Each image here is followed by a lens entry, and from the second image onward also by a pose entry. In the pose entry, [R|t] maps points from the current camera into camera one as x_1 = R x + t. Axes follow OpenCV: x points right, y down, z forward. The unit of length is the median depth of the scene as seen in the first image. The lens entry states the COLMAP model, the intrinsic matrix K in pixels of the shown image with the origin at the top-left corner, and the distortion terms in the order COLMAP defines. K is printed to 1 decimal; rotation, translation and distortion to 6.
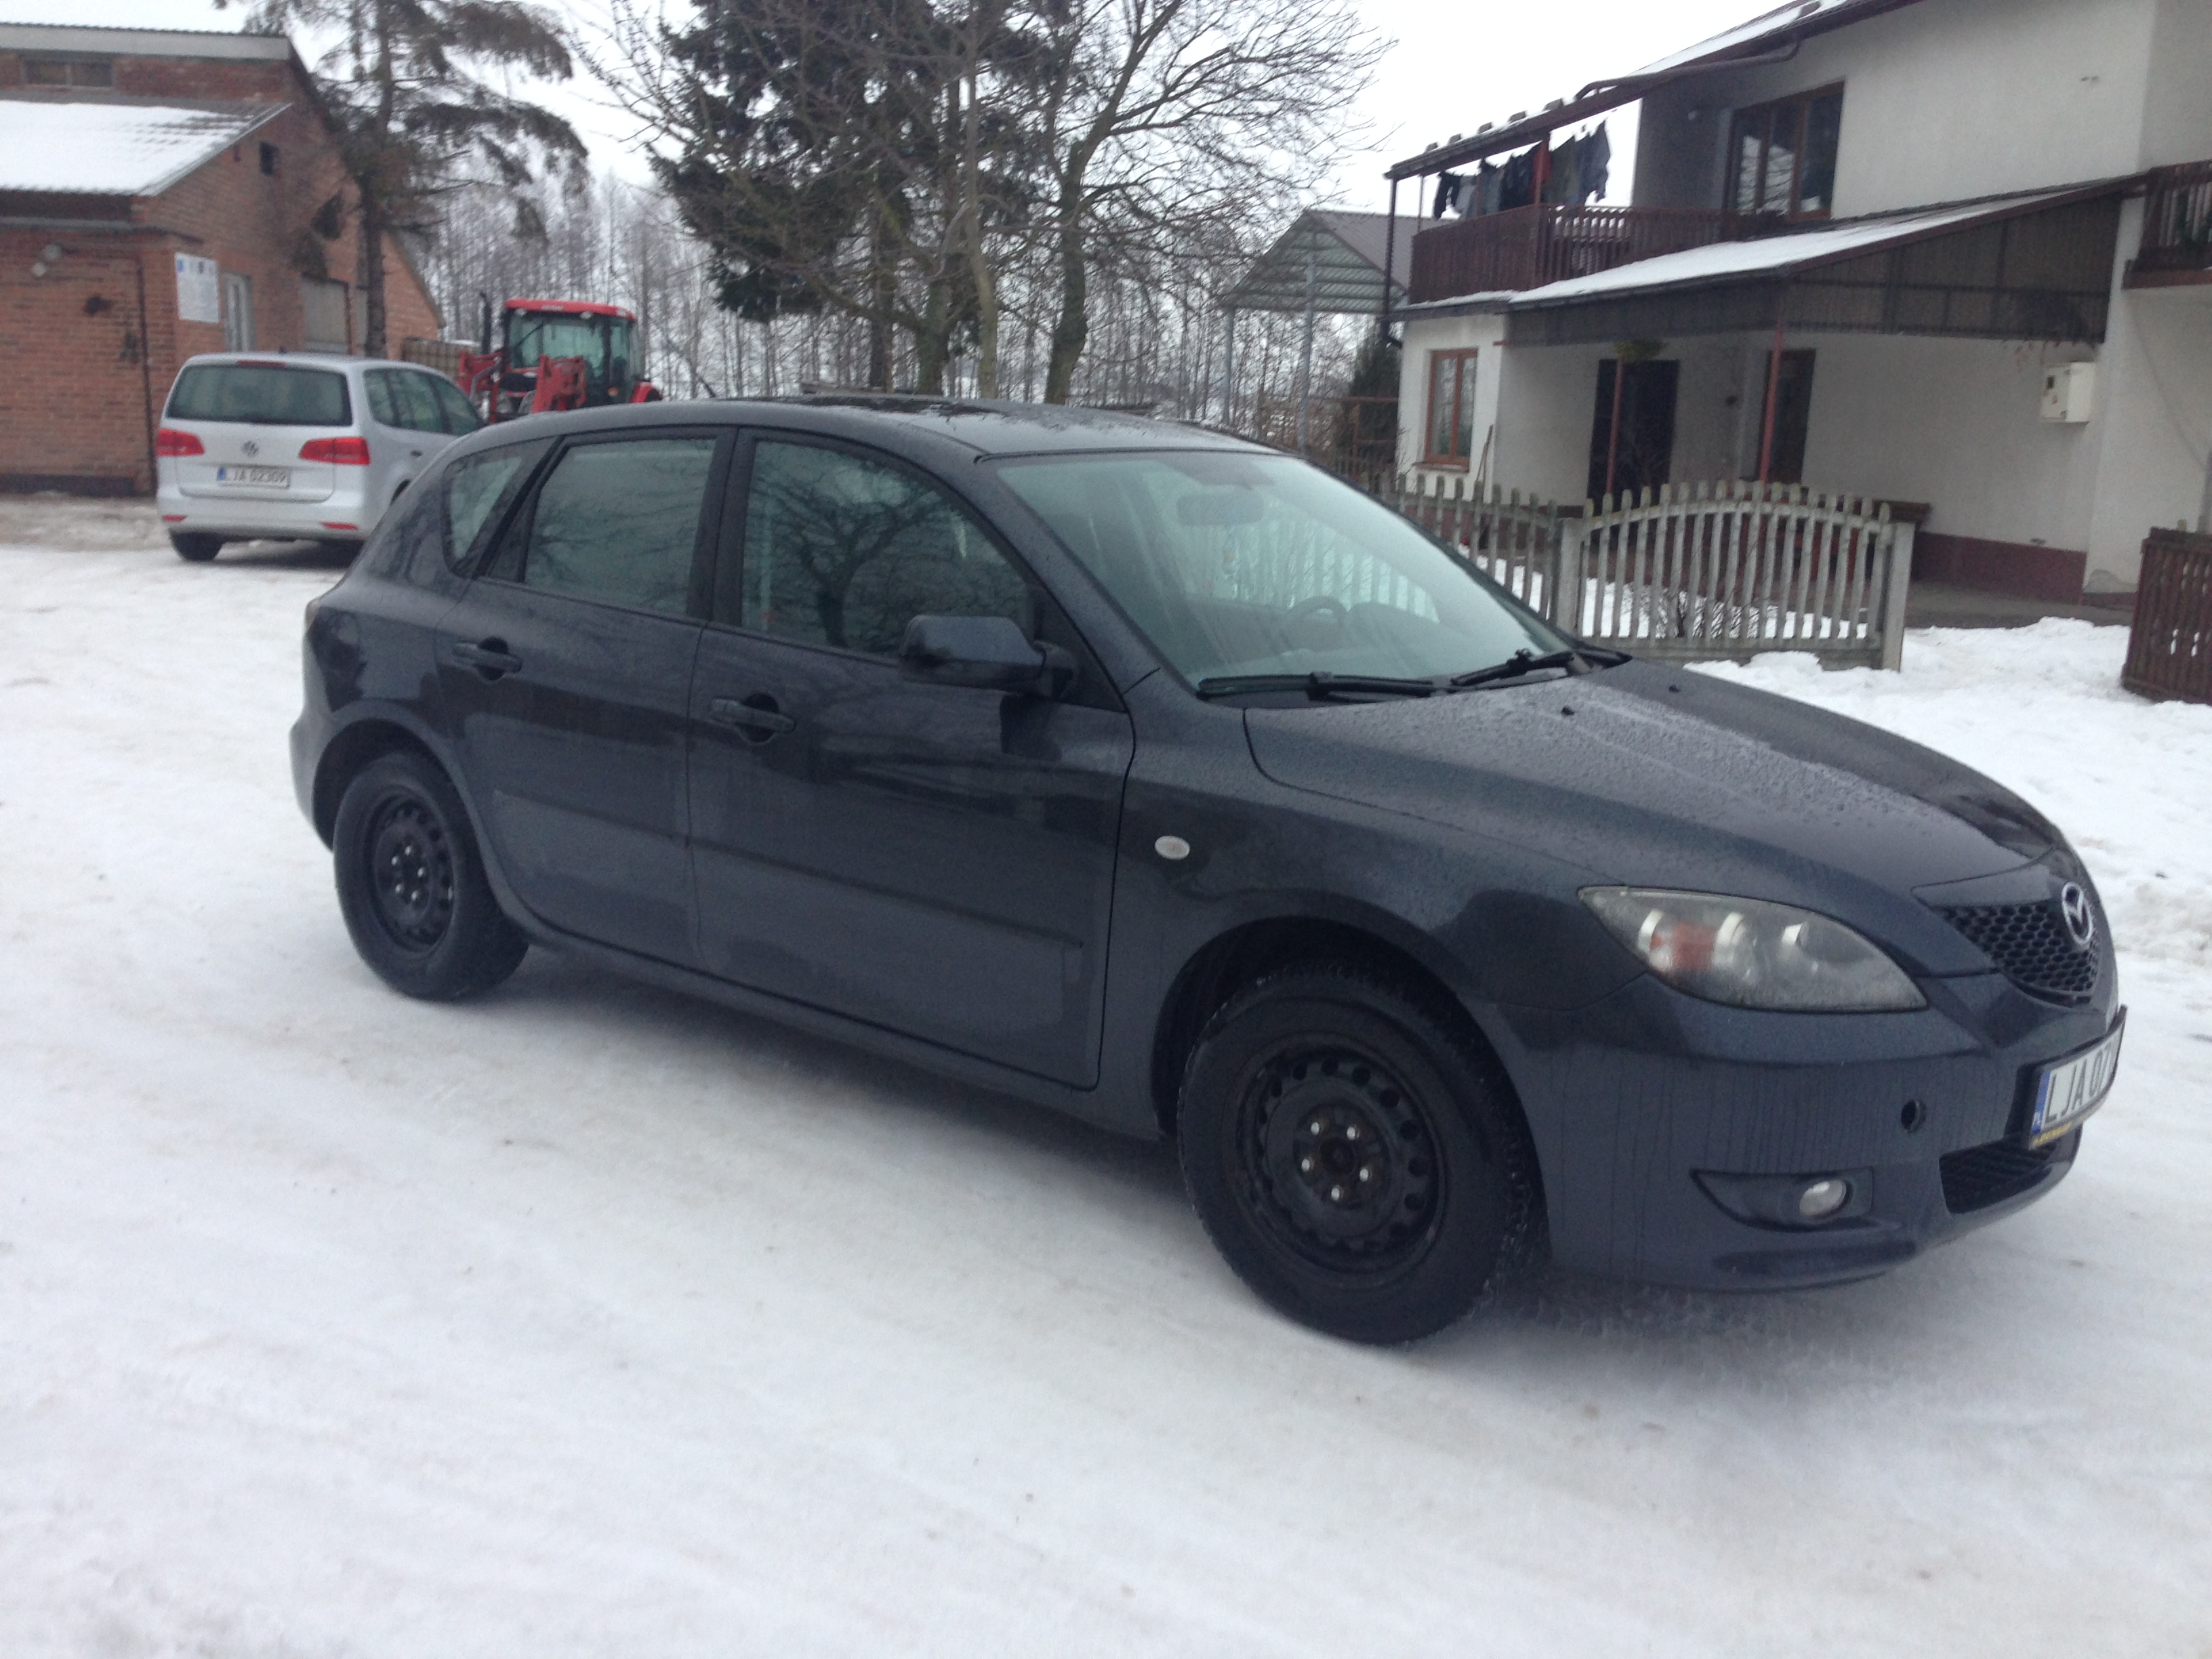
lens RADIAL K [[2023.1, 0, 1099.2], [0, 2023.1, 824.0], [0, 0, 1]] dist [0.145697, -0.257746]
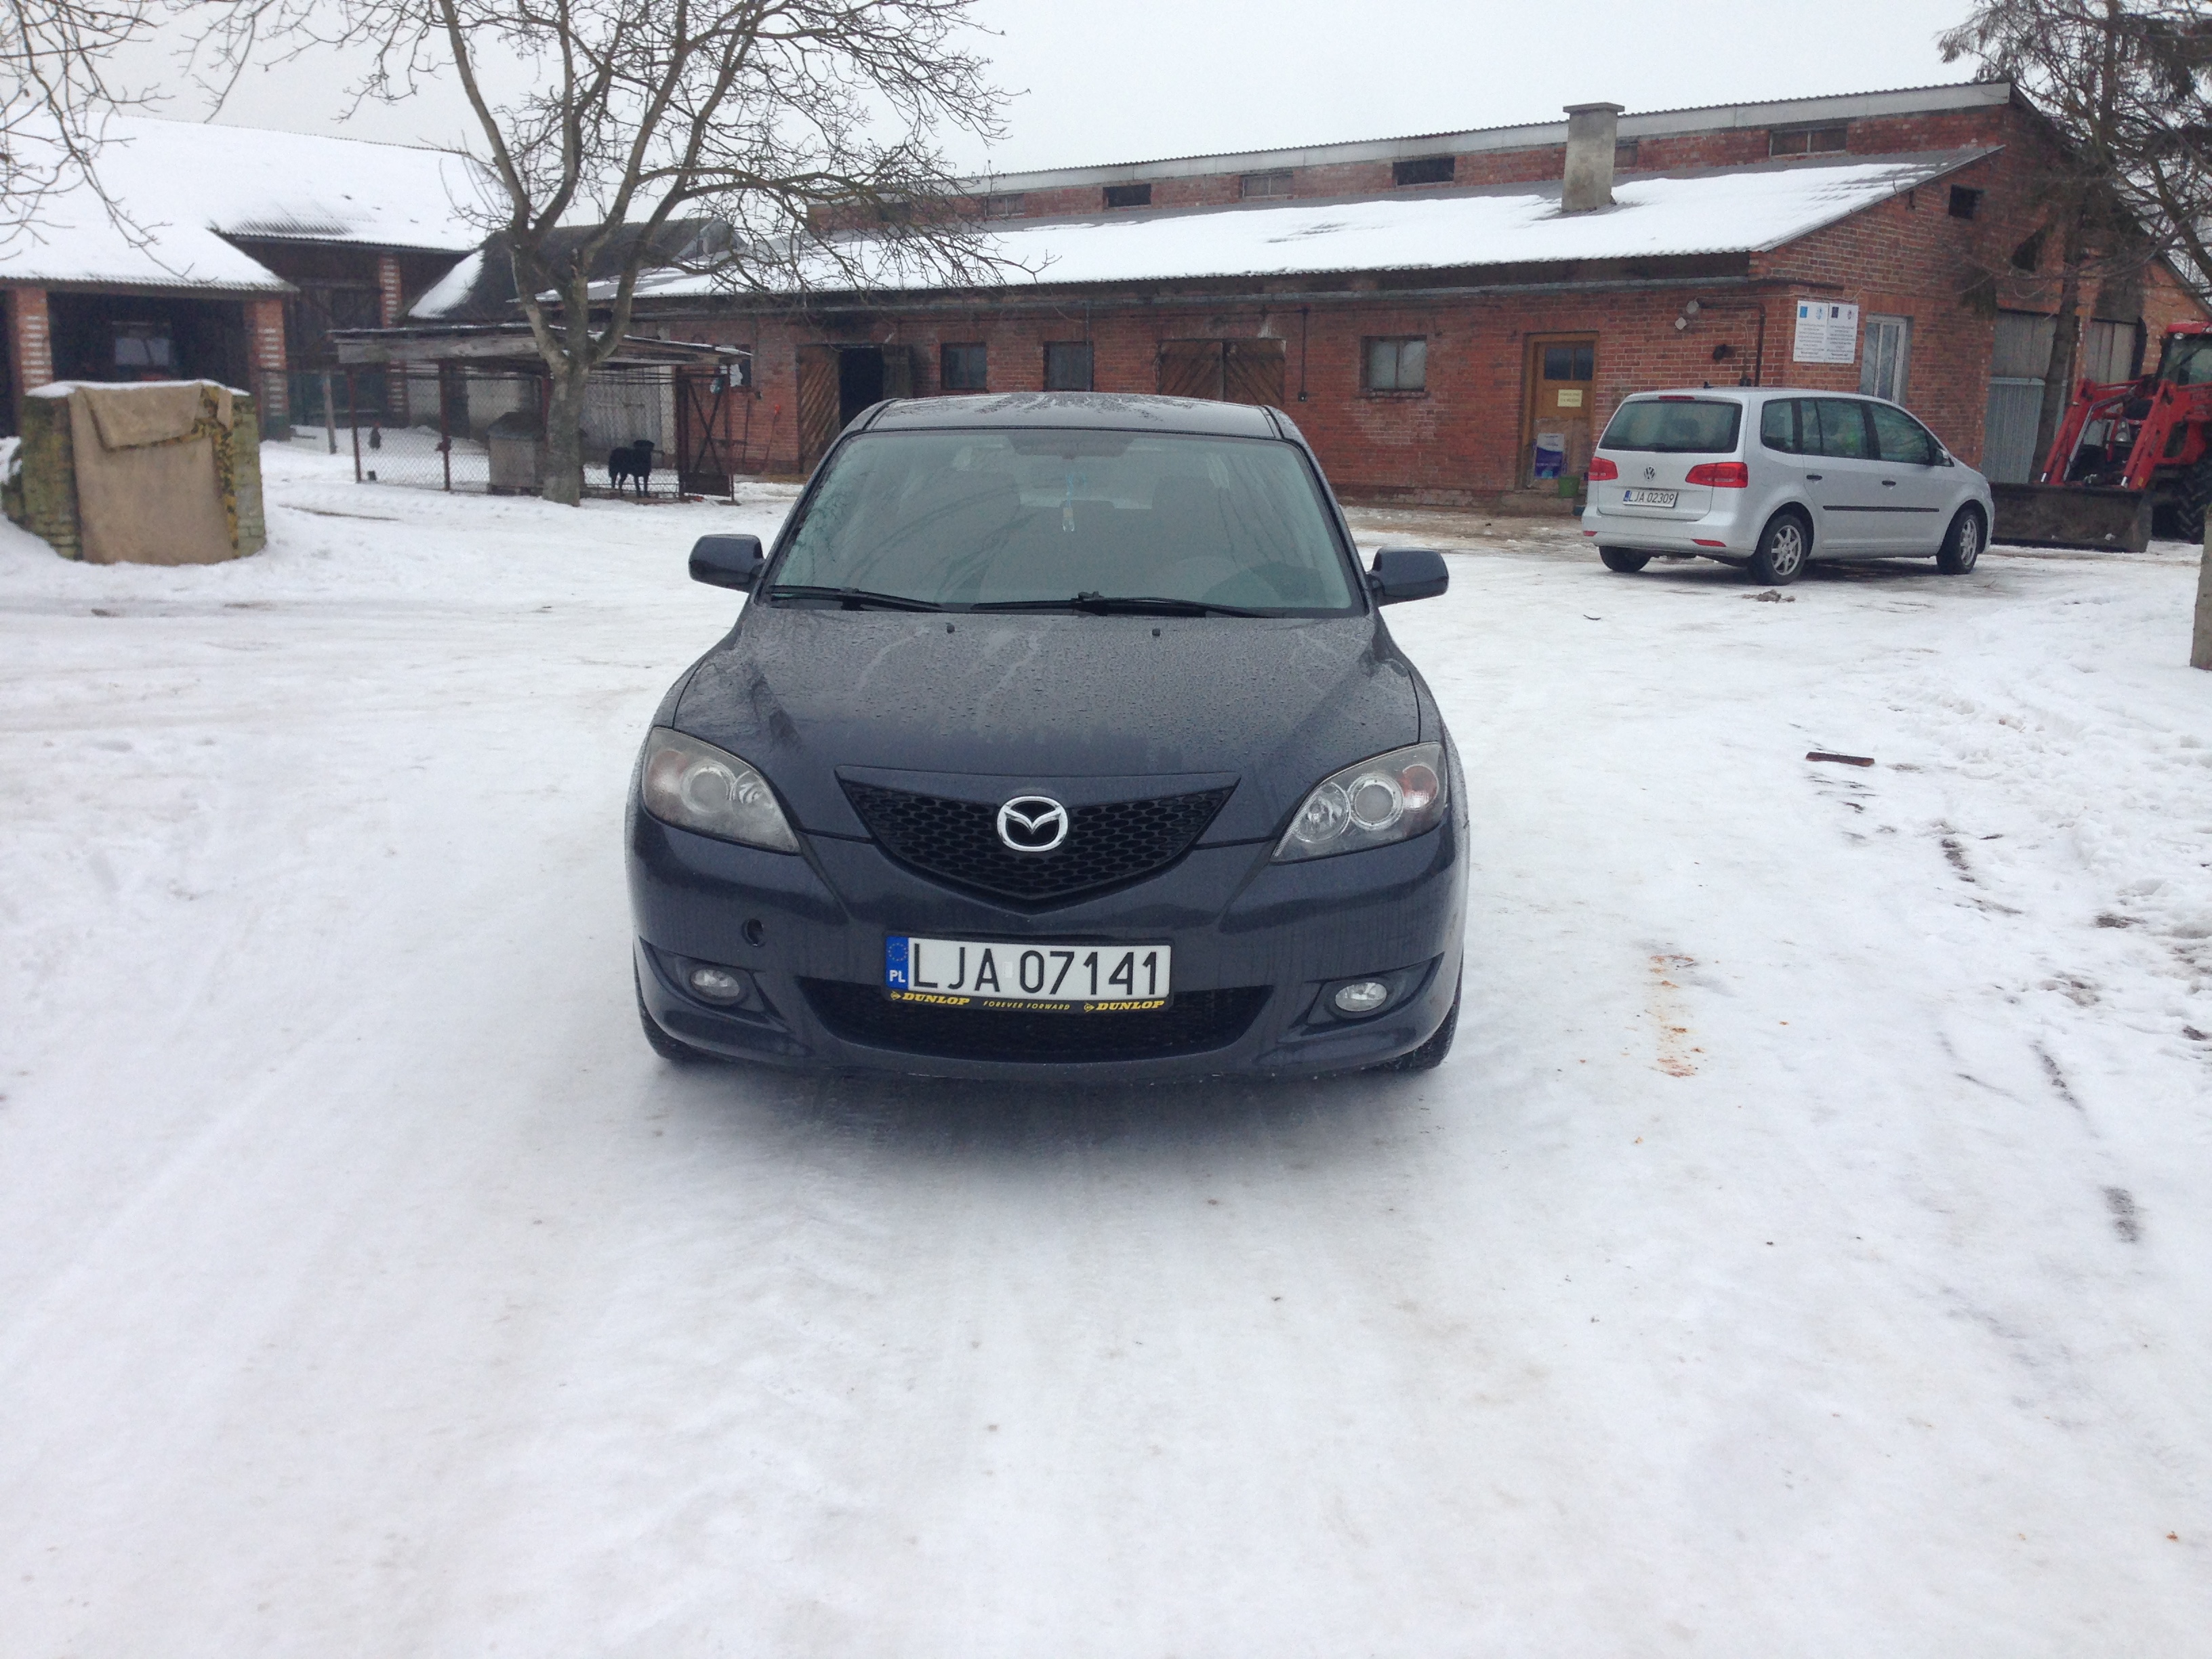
lens RADIAL K [[2023.1, 0, 1099.2], [0, 2023.1, 824.0], [0, 0, 1]] dist [0.145697, -0.257746]
pose [[0.603808, 0.138113, -0.785073, 0.224778], [-0.155563, 0.986356, 0.053879, -0.003516], [0.781803, 0.089596, 0.617055, 0.059273]]
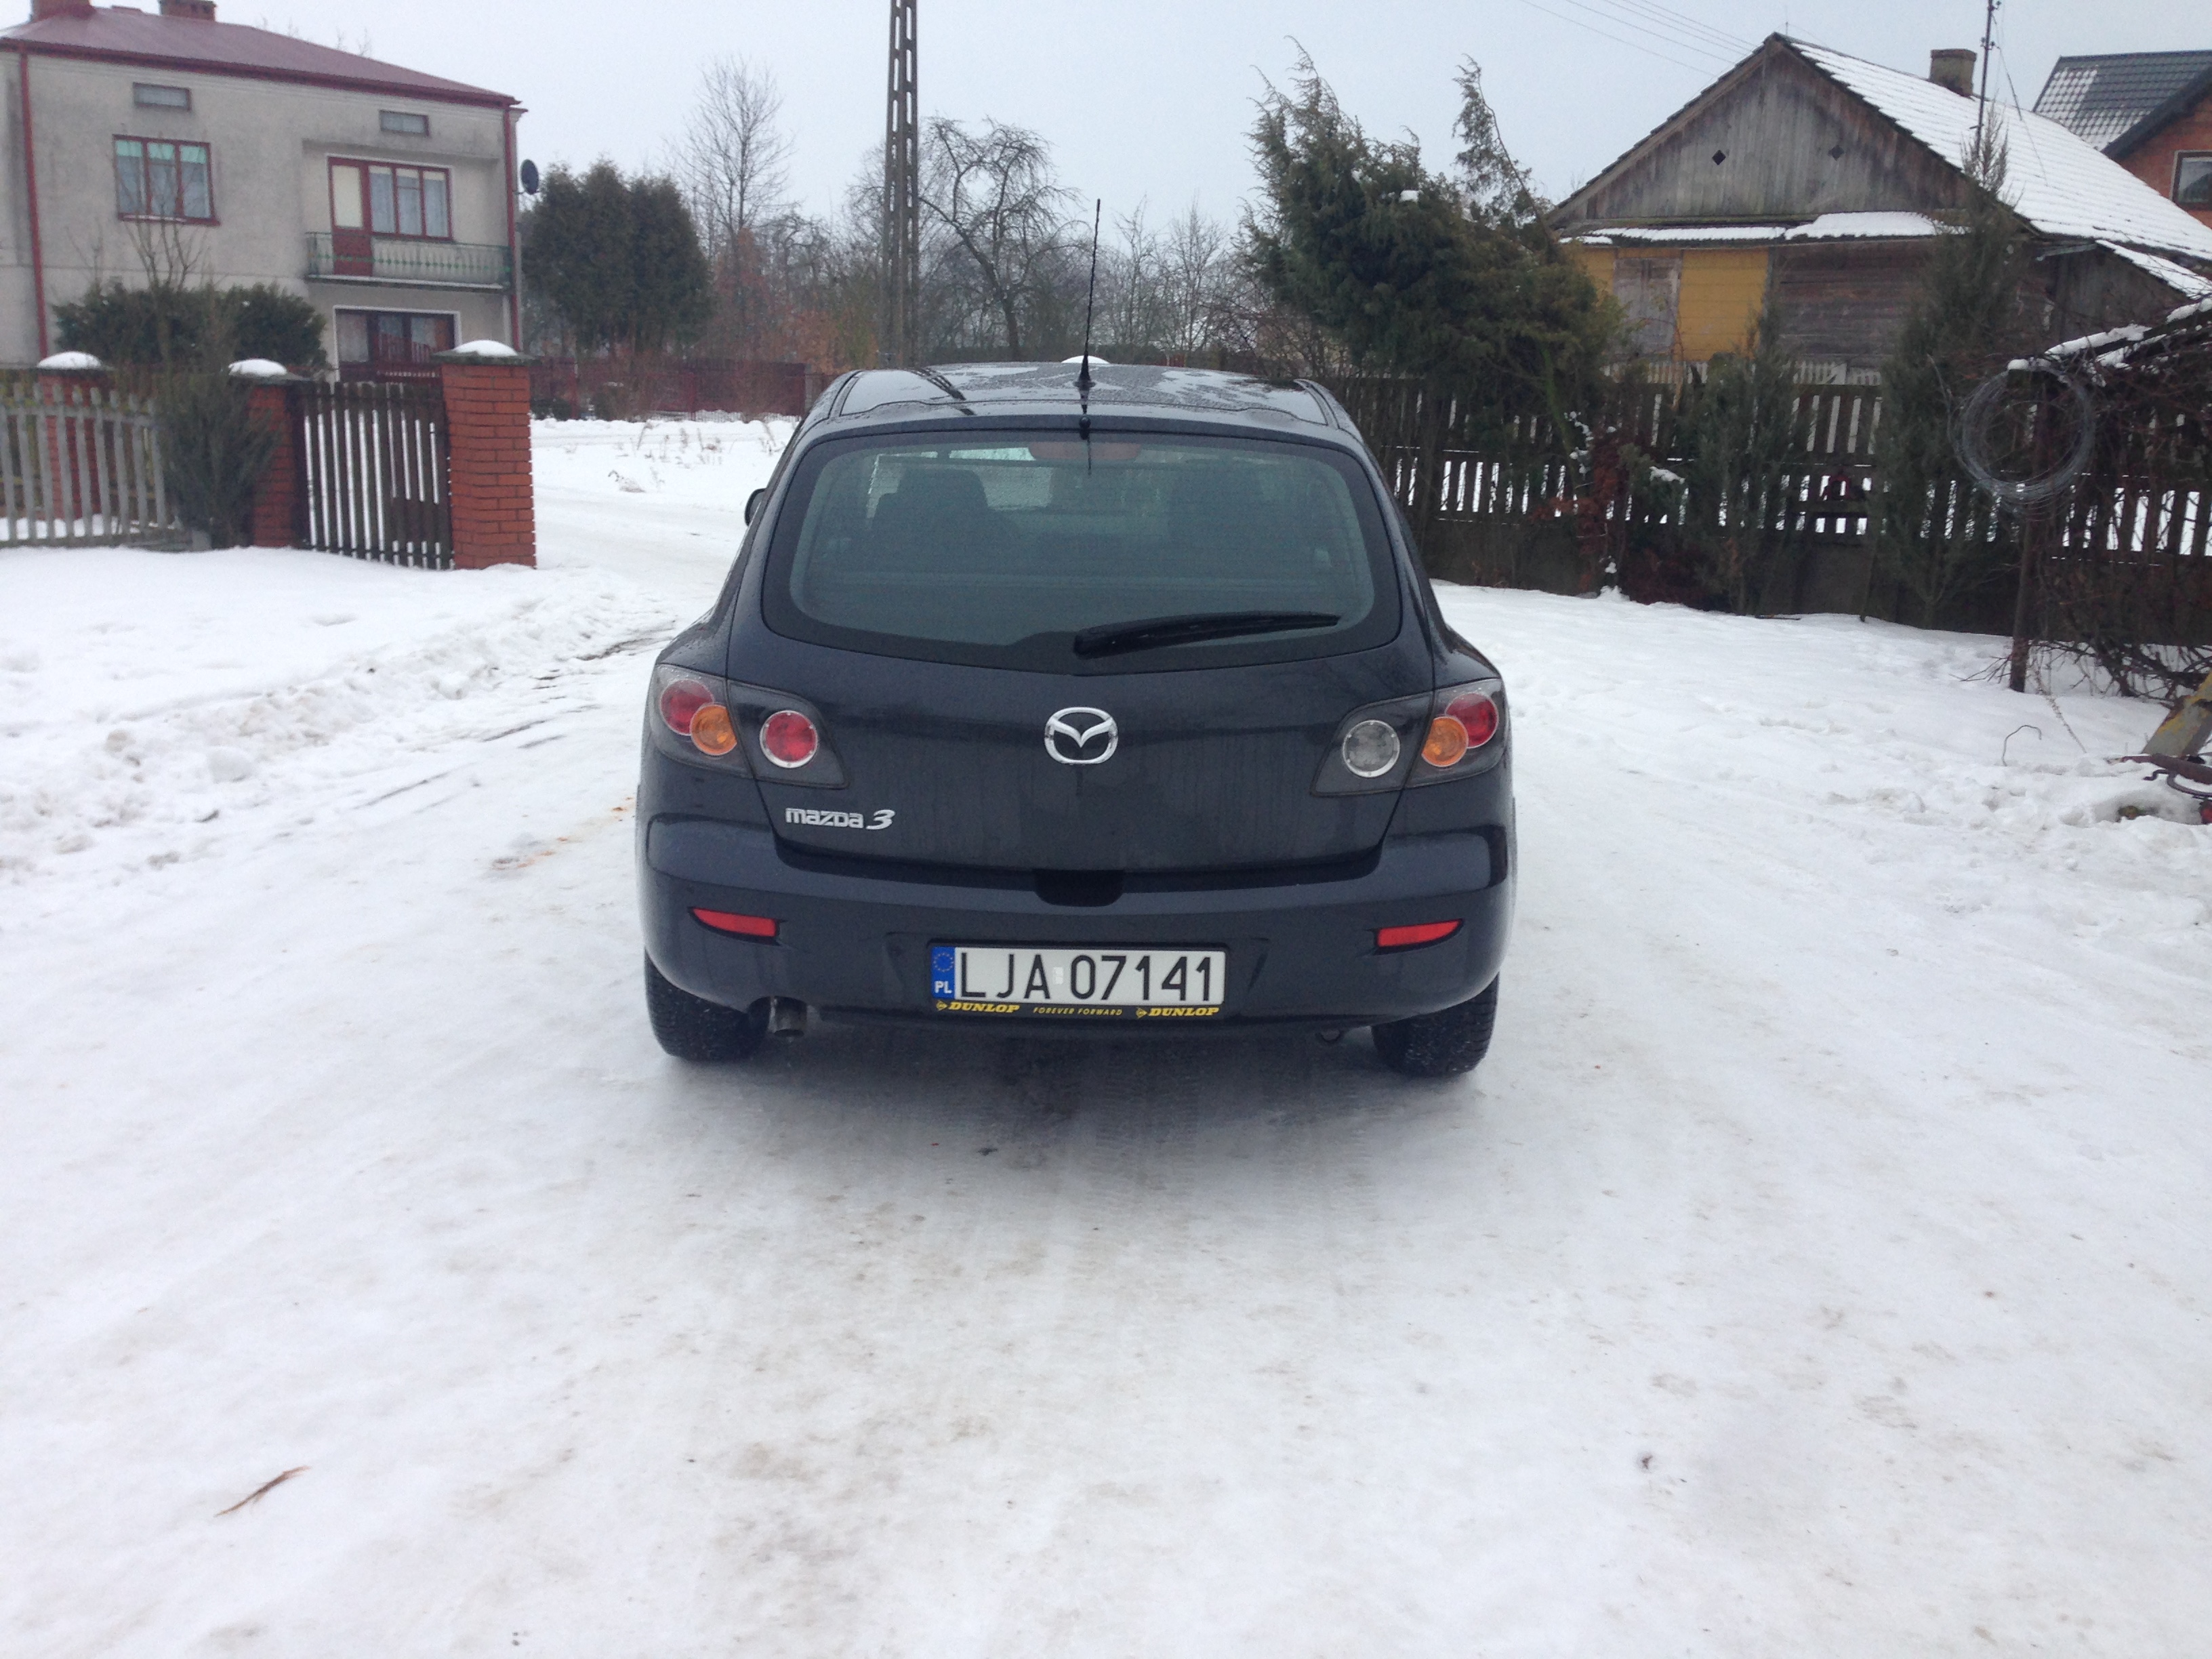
lens RADIAL K [[2023.1, 0, 1099.2], [0, 2023.1, 824.0], [0, 0, 1]] dist [0.145697, -0.257746]
pose [[-0.647308, -0.237036, 0.724435, -0.213321], [0.097731, 0.916762, 0.387292, -0.093511], [-0.755937, 0.321498, -0.570262, 0.395161]]
